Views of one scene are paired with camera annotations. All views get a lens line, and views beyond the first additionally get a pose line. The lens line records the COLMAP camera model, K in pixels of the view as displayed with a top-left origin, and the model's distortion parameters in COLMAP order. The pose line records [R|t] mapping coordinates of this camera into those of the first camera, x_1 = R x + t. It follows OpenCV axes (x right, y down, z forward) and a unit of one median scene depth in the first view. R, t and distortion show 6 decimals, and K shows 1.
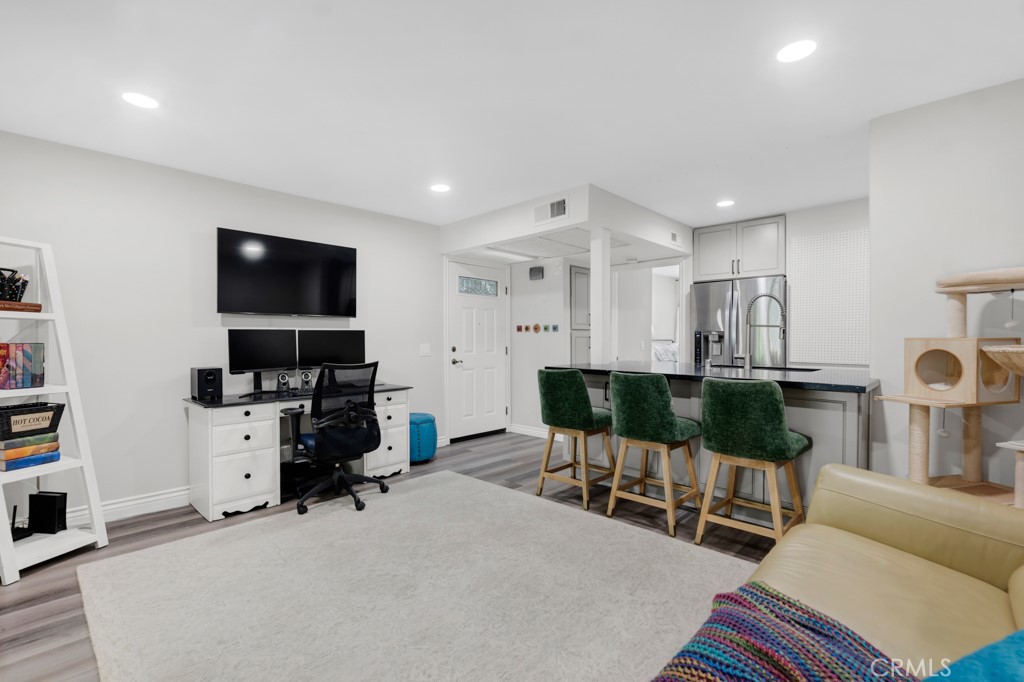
lens RADIAL K [[462.1, 0, 507.0], [0, 462.1, 342.4], [0, 0, 1]] dist [0.006192, -0.001951]
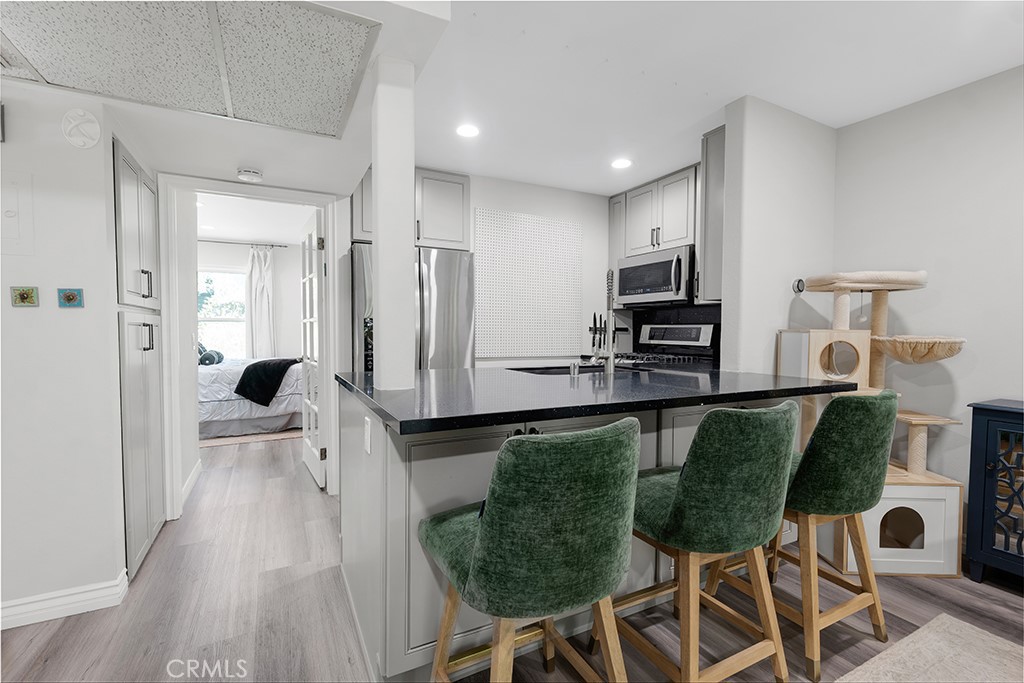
lens RADIAL K [[462.1, 0, 516.6], [0, 462.1, 338.1], [0, 0, 1]] dist [0.006192, -0.001951]
pose [[0.304897, -0.014187, 0.952280, -0.203116], [0.003537, 0.999899, 0.013764, -0.006132], [-0.952379, -0.000828, 0.304916, 0.918015]]
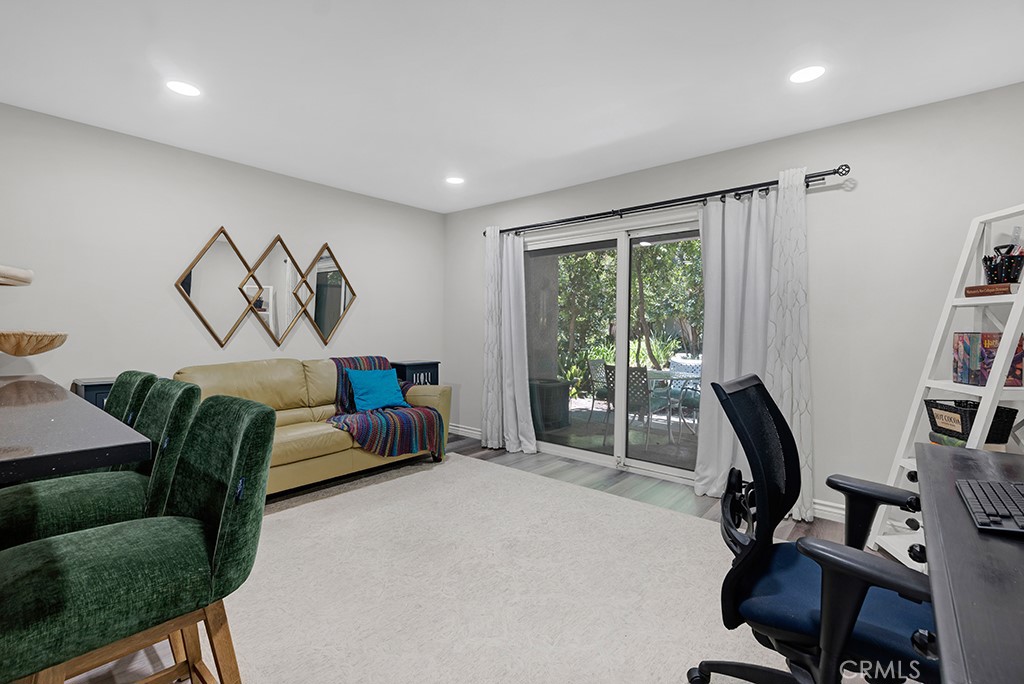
lens RADIAL K [[462.1, 0, 502.7], [0, 462.1, 340.4], [0, 0, 1]] dist [0.006192, -0.001951]
pose [[-0.998678, -0.001343, -0.051385, -0.087750], [-0.002944, 0.999512, 0.031099, -0.006573], [0.051318, 0.031209, -0.998195, 1.360347]]
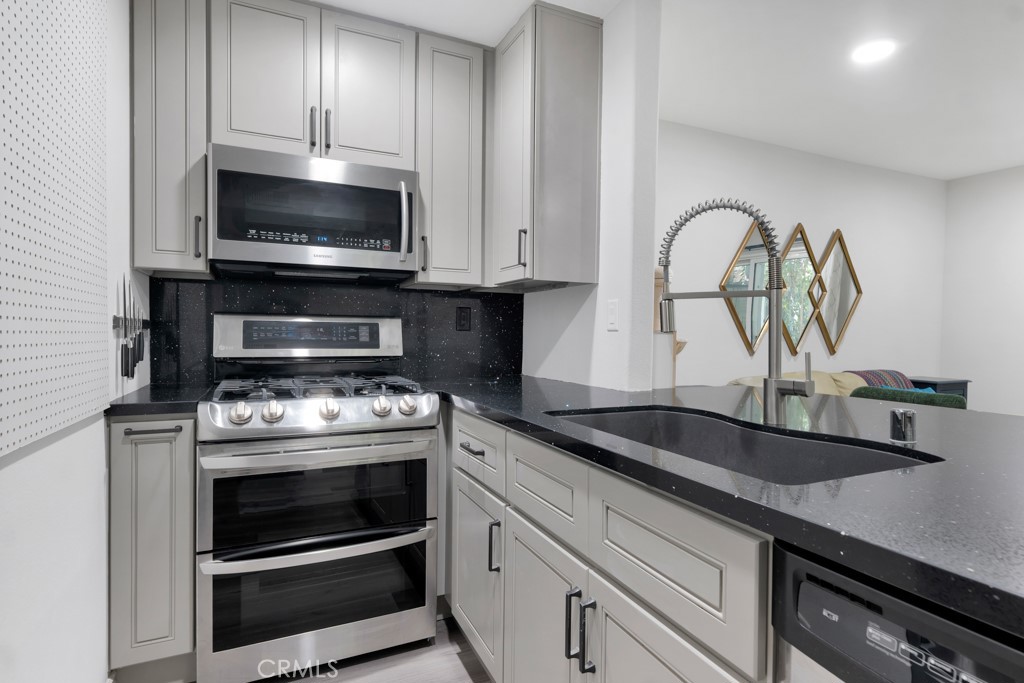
lens RADIAL K [[514.5, 0, 496.2], [0, 514.5, 343.5], [0, 0, 1]] dist [0.000905, -0.000821]
pose [[-0.917795, -0.017606, 0.396665, 0.575084], [-0.005406, 0.999478, 0.031855, -0.010309], [-0.397019, 0.027092, -0.917411, 1.418217]]
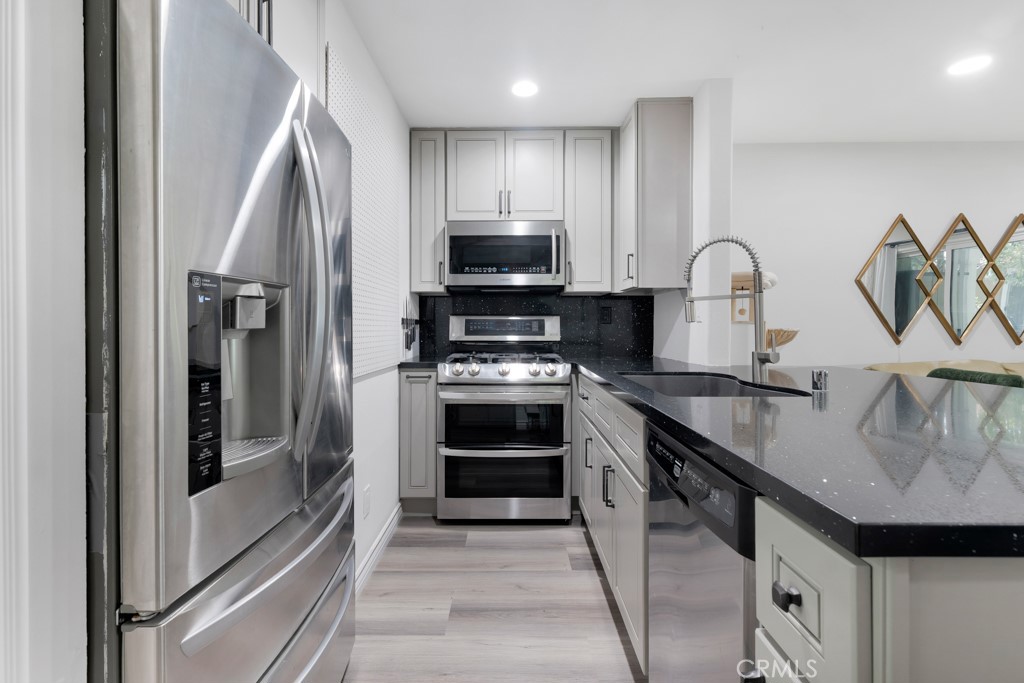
lens RADIAL K [[462.1, 0, 507.0], [0, 462.1, 331.7], [0, 0, 1]] dist [0.006192, -0.001951]
pose [[-0.673345, -0.008782, 0.739276, 0.338466], [0.007338, 0.999801, 0.018561, -0.007549], [-0.739292, 0.017922, -0.673146, 1.546401]]
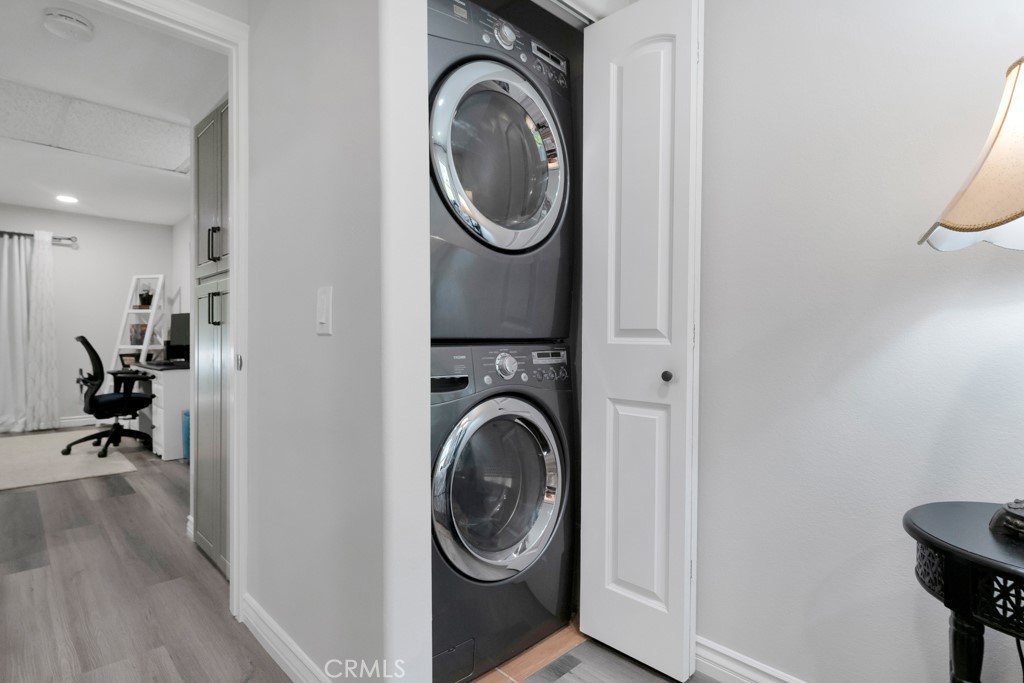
lens RADIAL K [[514.5, 0, 519.0], [0, 514.5, 345.0], [0, 0, 1]] dist [0.000905, -0.000821]
pose [[-0.022804, 0.018416, -0.999570, 0.963481], [-0.008423, 0.999791, 0.018612, 0.027881], [0.999704, 0.008844, -0.022644, 2.100409]]
